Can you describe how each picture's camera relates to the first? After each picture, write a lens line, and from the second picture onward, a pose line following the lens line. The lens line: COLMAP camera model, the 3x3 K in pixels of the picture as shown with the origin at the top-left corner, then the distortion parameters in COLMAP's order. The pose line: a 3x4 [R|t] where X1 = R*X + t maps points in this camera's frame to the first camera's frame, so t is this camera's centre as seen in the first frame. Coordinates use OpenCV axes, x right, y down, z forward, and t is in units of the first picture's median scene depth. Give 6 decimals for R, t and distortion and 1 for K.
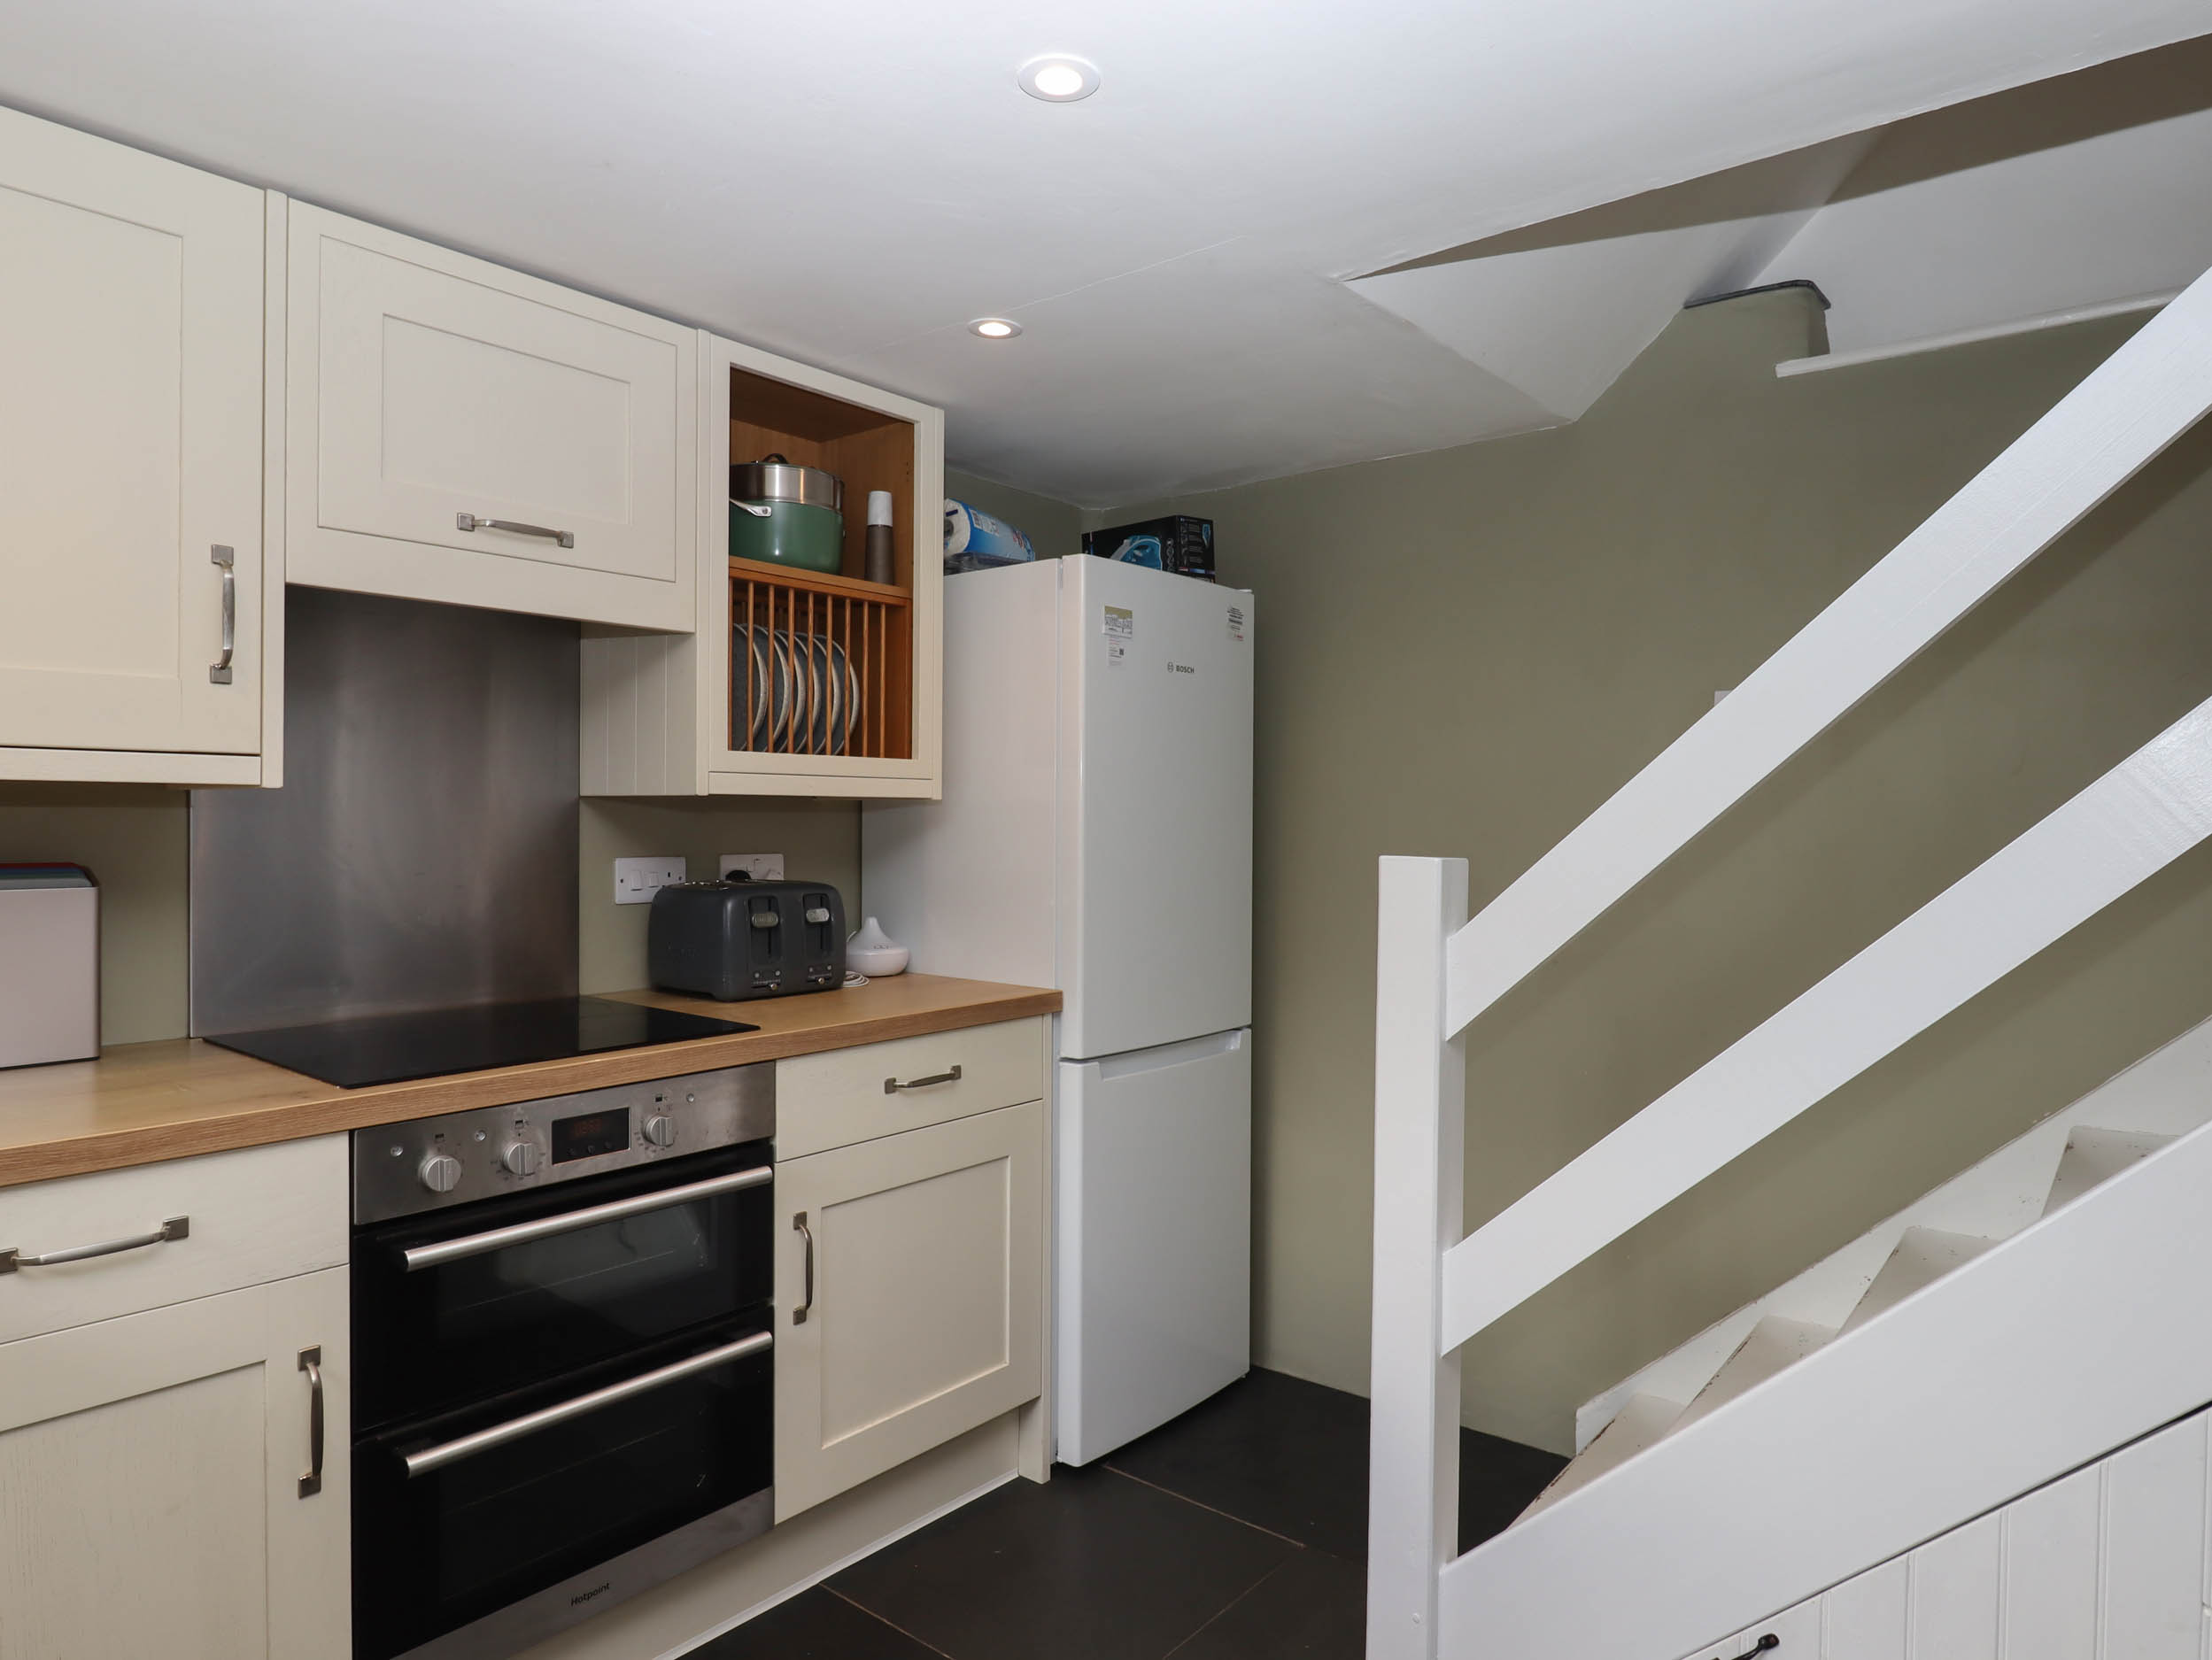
lens RADIAL K [[1285.4, 0, 1106.0], [0, 1285.4, 830.0], [0, 0, 1]] dist [0.001106, 0.000003]
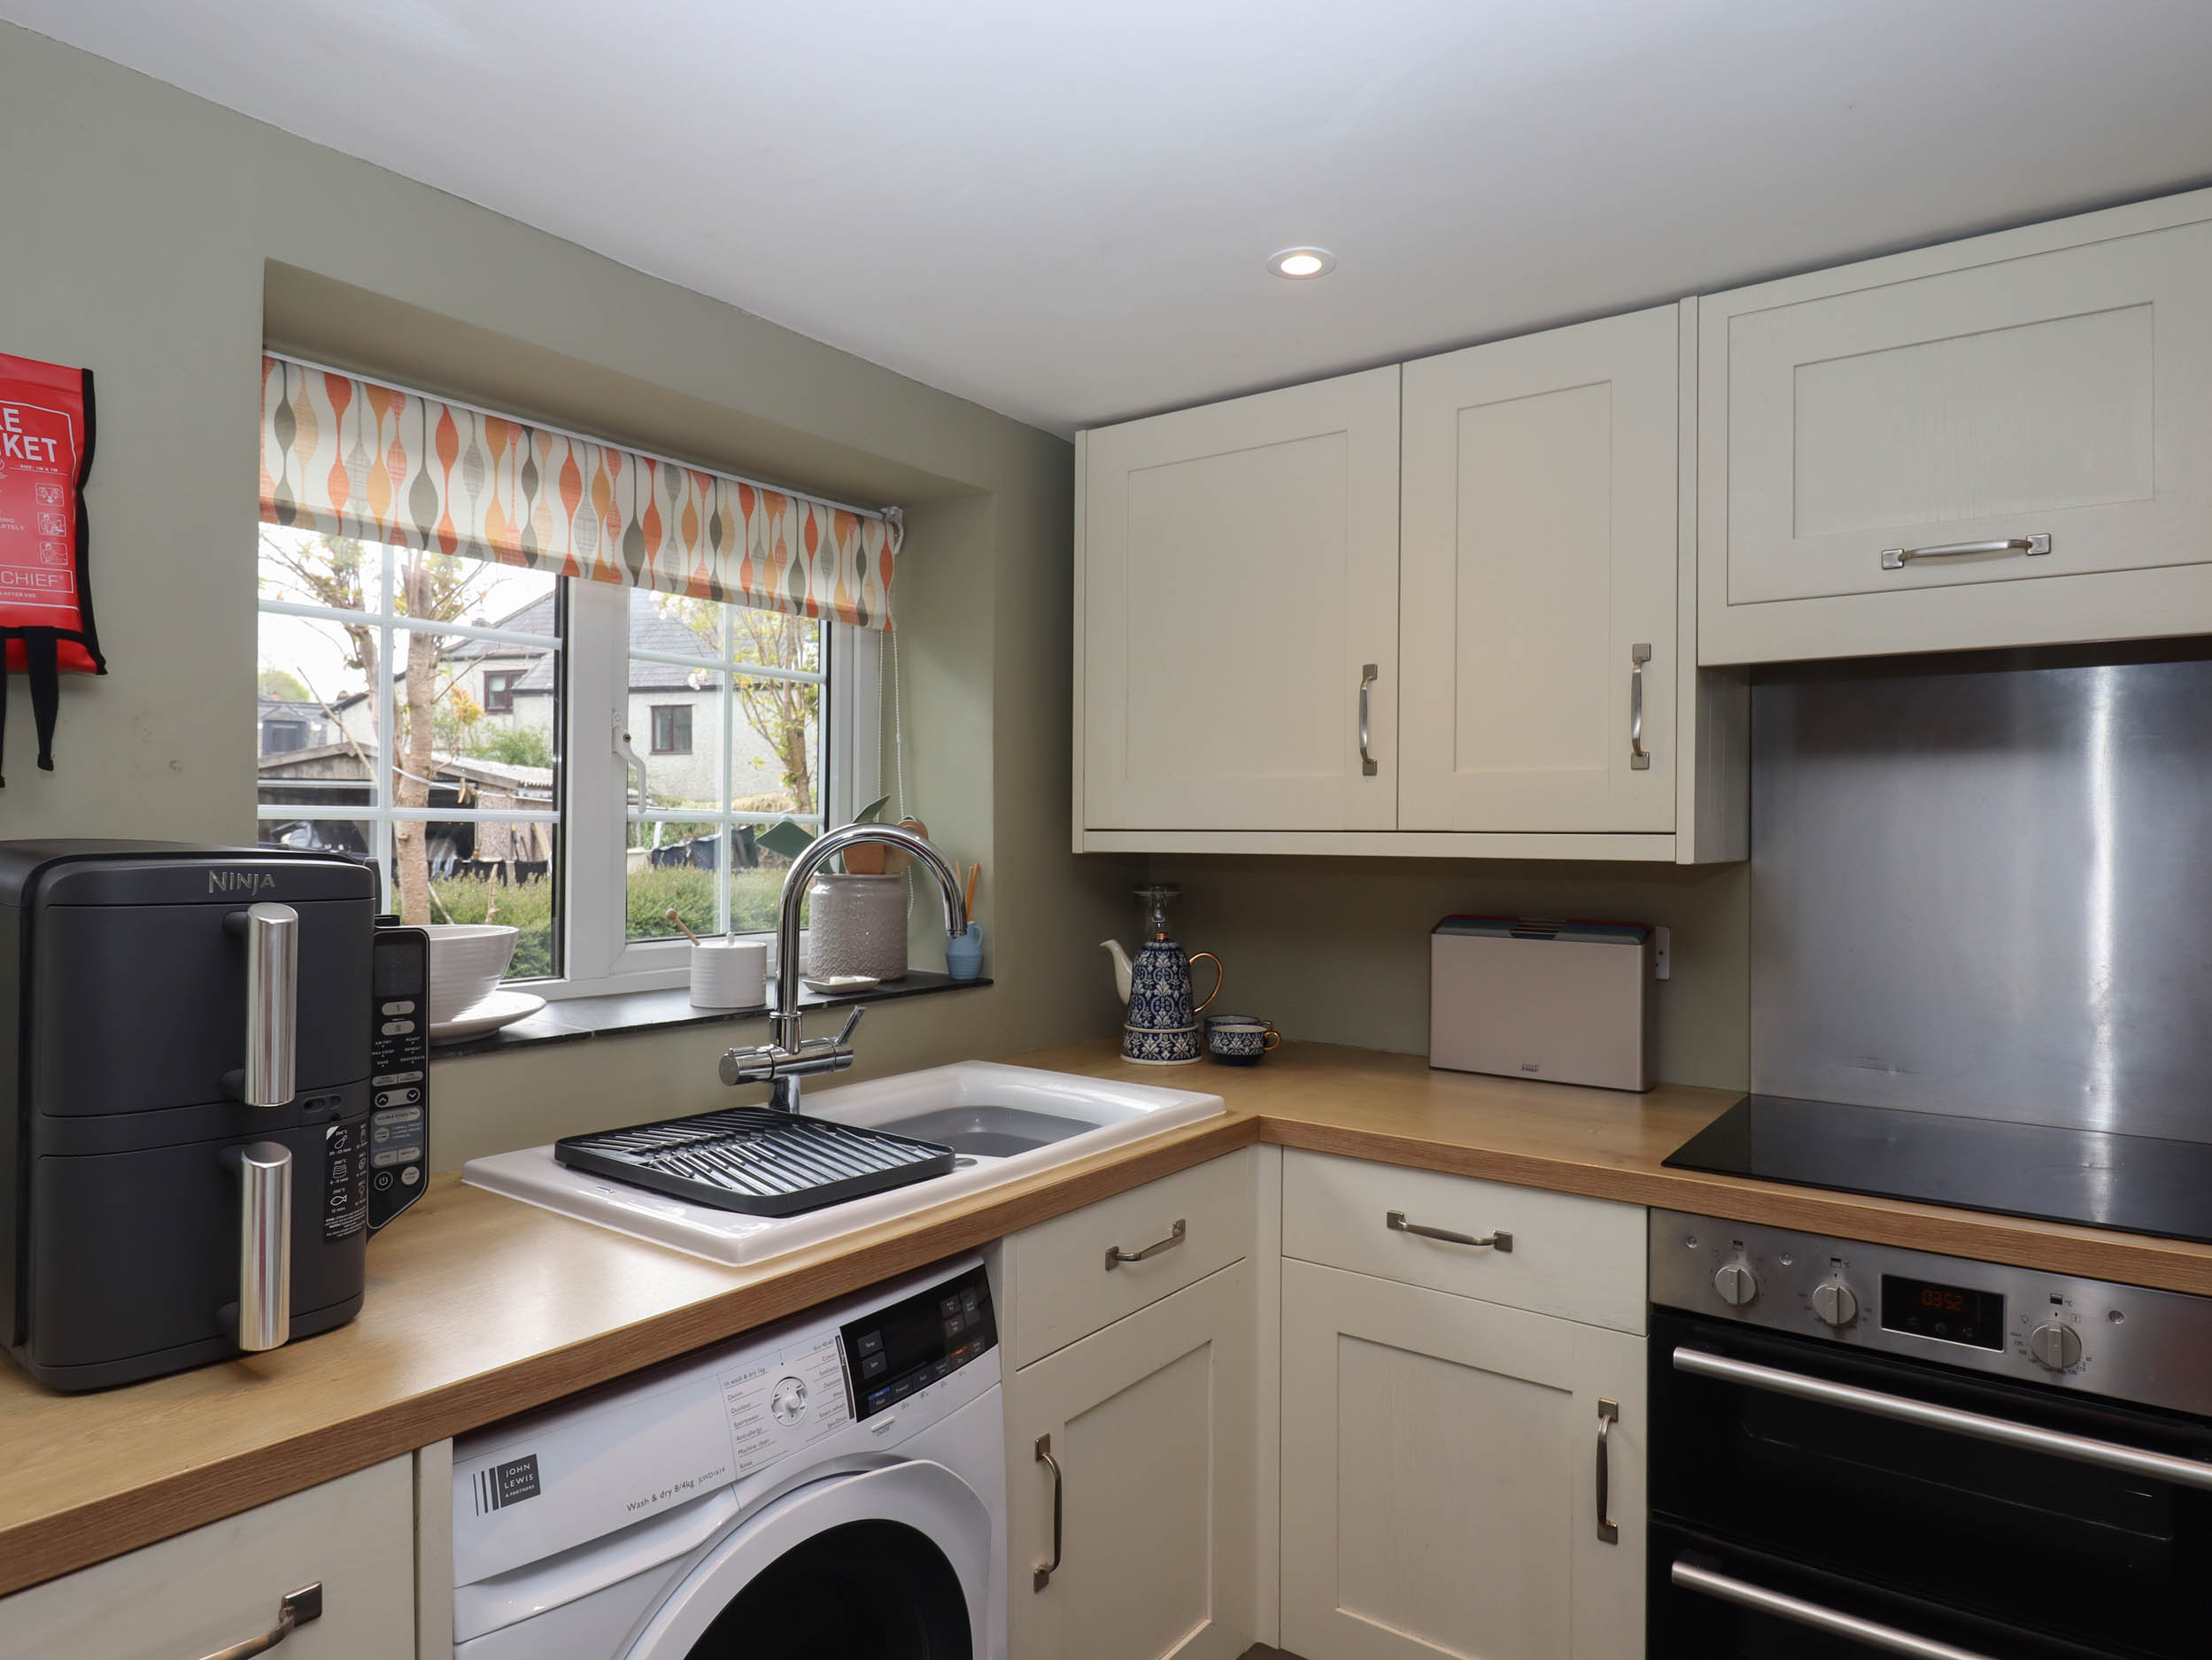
lens RADIAL K [[1285.4, 0, 1106.0], [0, 1285.4, 830.0], [0, 0, 1]] dist [0.001106, 0.000003]
pose [[0.067863, -0.010402, -0.997640, 0.377533], [-0.011885, 0.999866, -0.011233, -0.044558], [0.997624, 0.012619, 0.067730, 0.471016]]
